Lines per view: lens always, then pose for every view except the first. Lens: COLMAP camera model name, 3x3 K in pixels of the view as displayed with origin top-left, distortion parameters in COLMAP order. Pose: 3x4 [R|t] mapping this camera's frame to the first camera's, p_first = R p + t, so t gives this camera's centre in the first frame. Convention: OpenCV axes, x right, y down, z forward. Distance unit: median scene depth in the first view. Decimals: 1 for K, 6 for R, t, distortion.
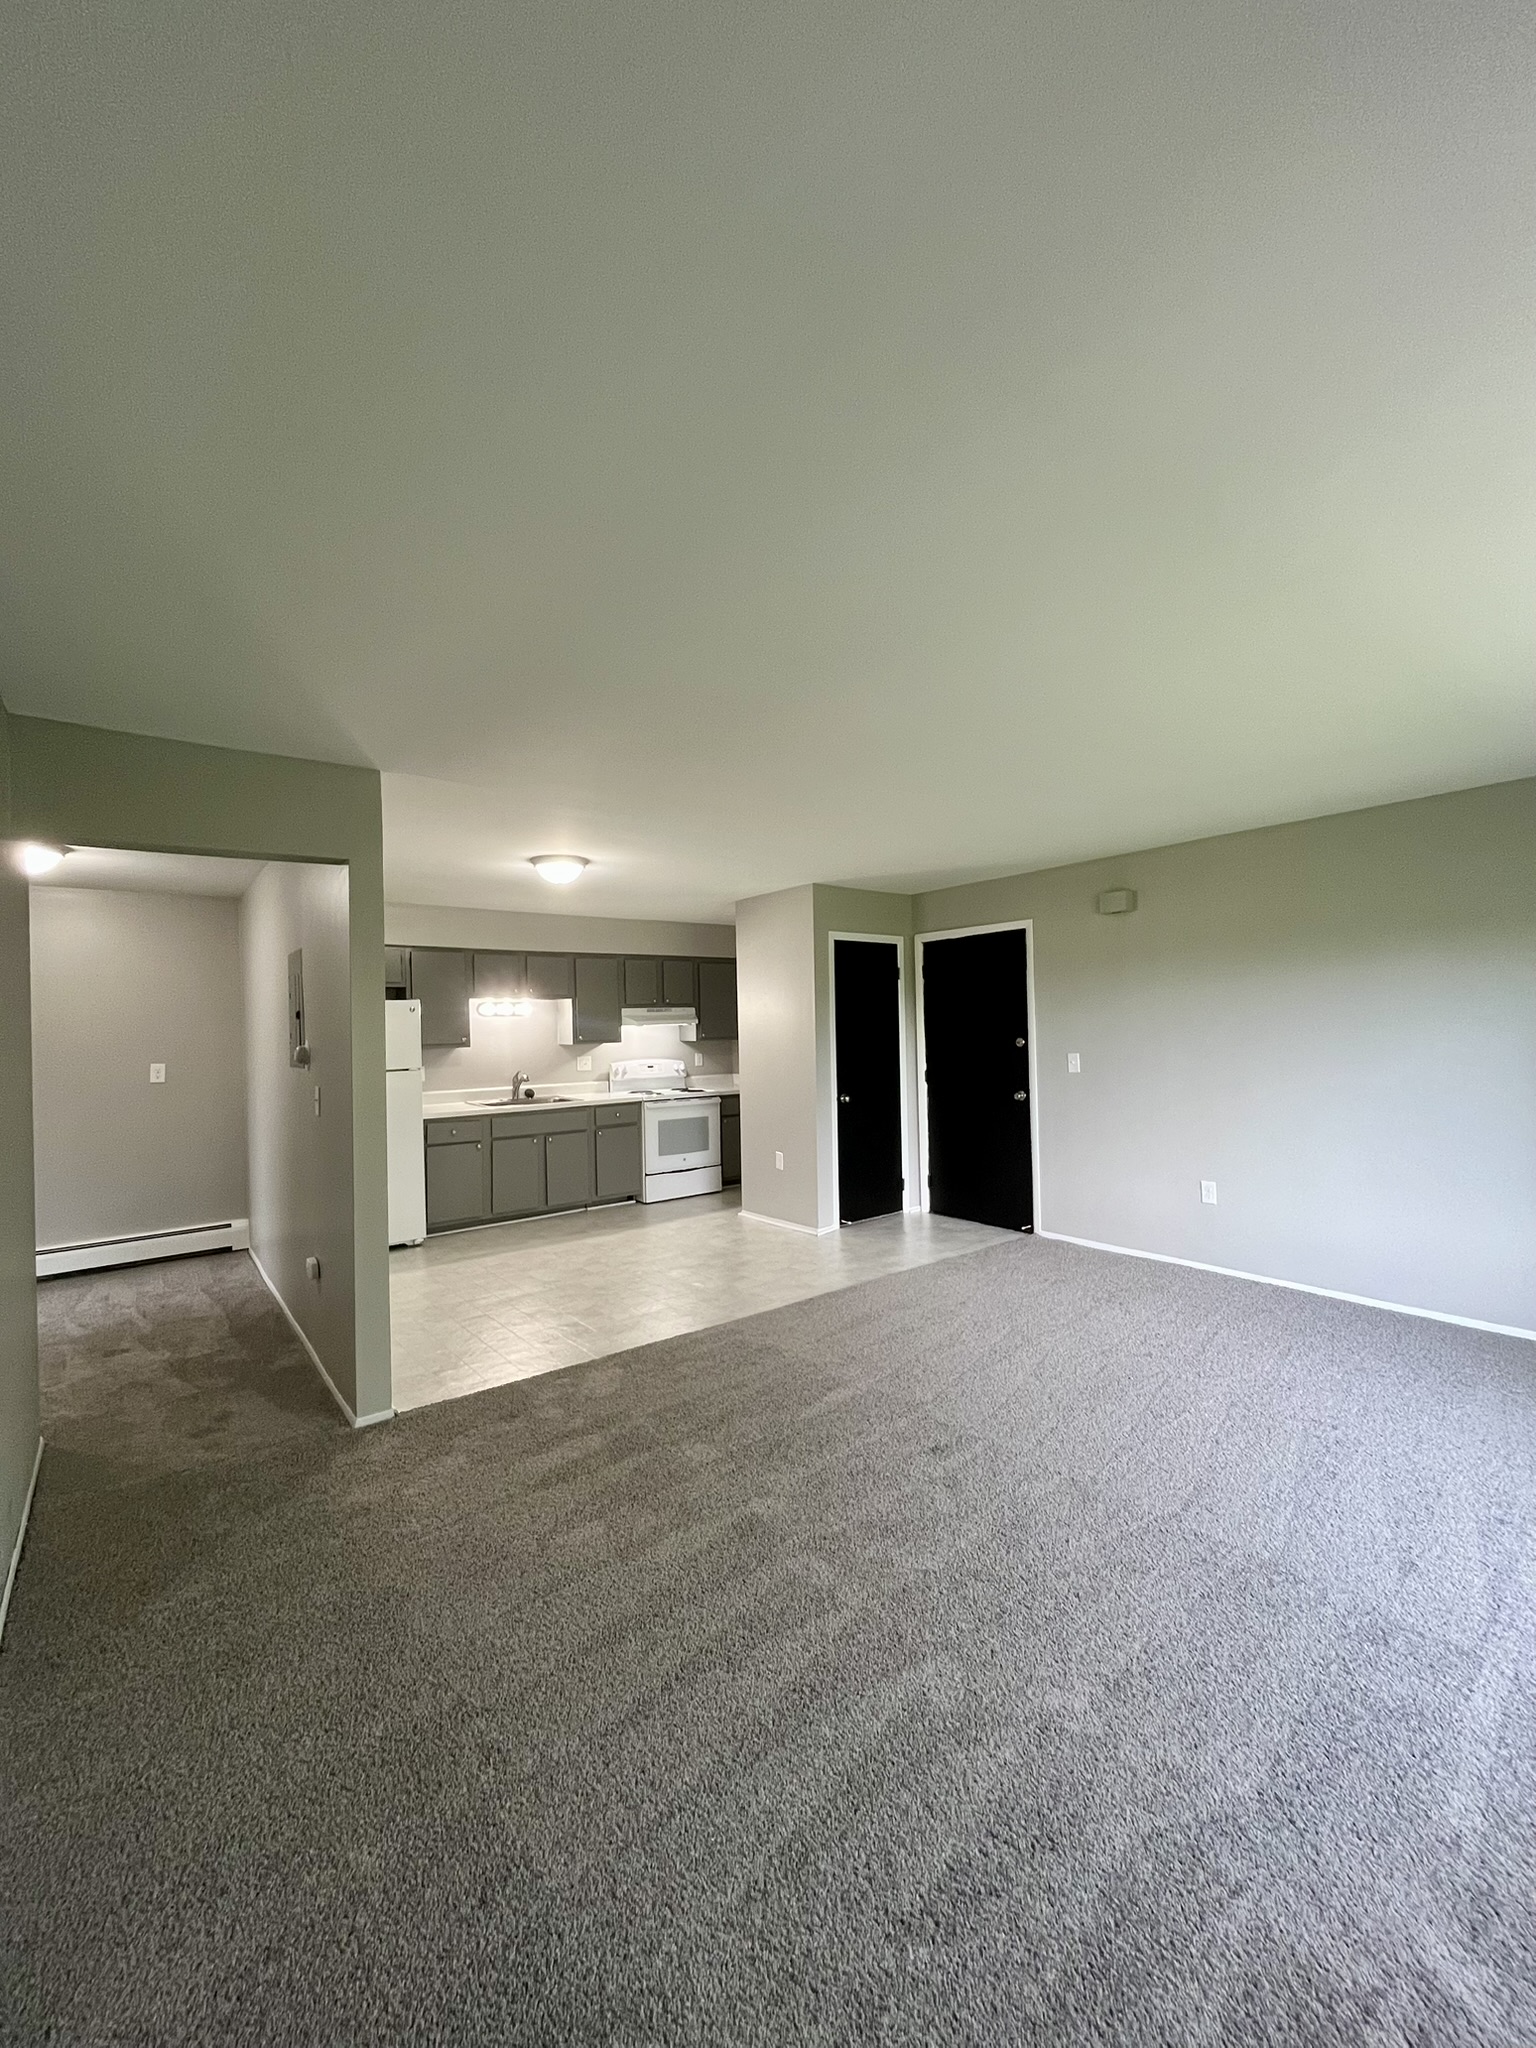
lens RADIAL K [[826.3, 0, 771.7], [0, 826.3, 1017.1], [0, 0, 1]] dist [0.001253, 0.000054]
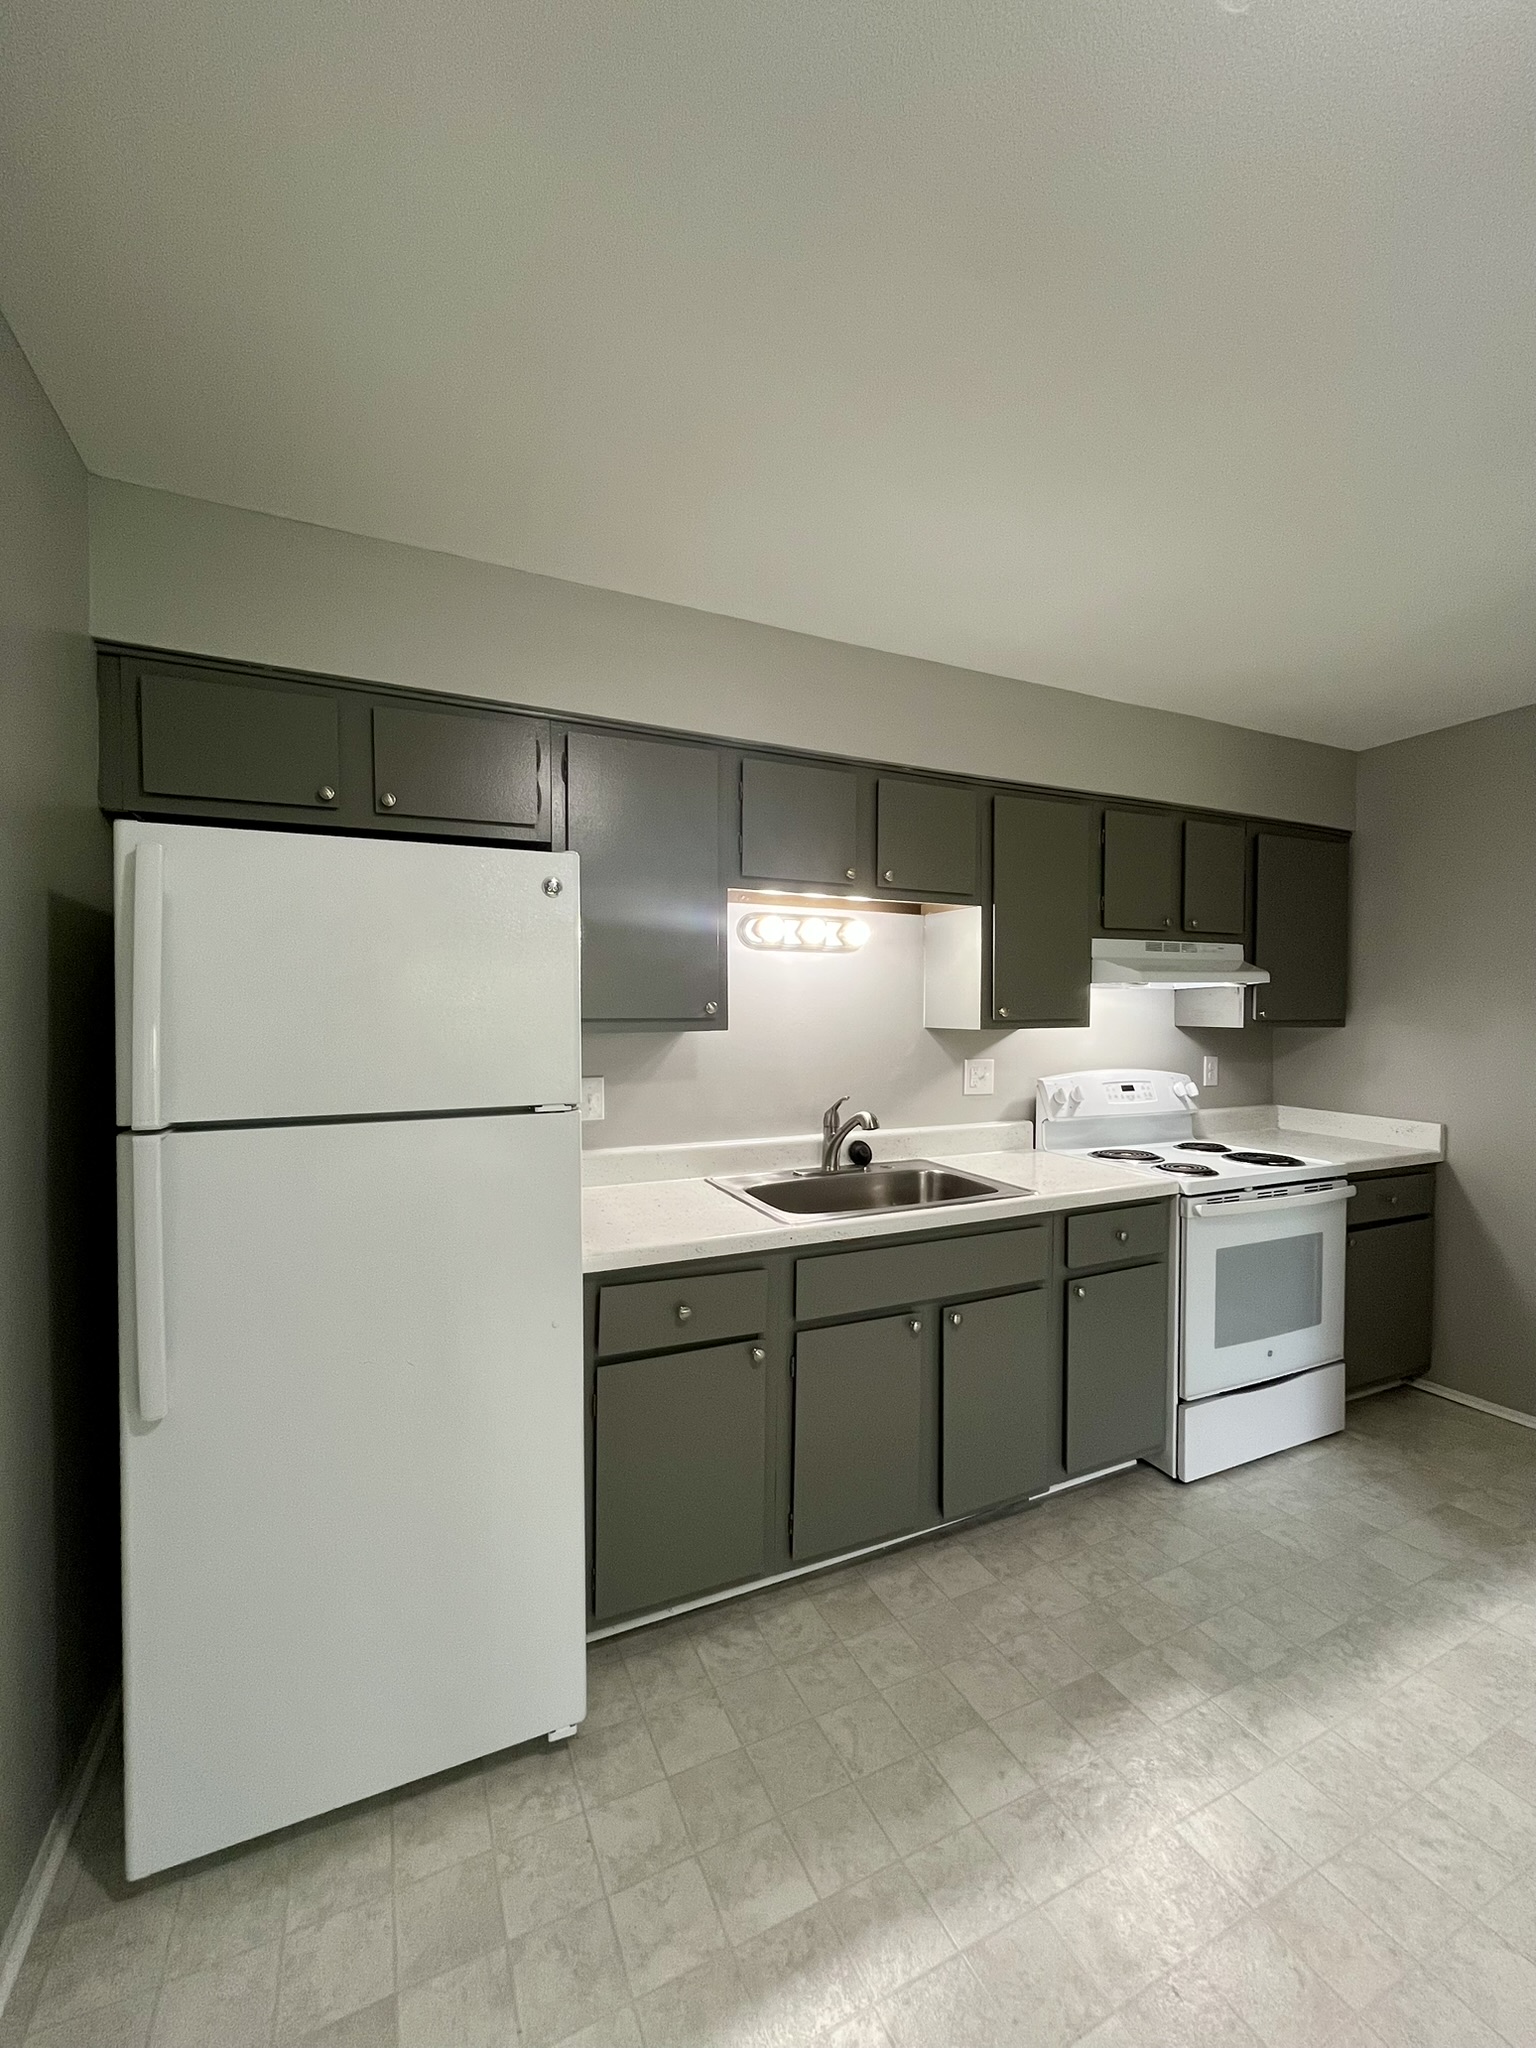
lens RADIAL K [[826.3, 0, 771.7], [0, 826.3, 1017.1], [0, 0, 1]] dist [0.001253, 0.000054]
pose [[0.972885, 0.022945, -0.230150, -0.242293], [-0.018335, 0.999587, 0.022150, 0.020719], [0.230563, -0.017329, 0.972903, 0.605206]]
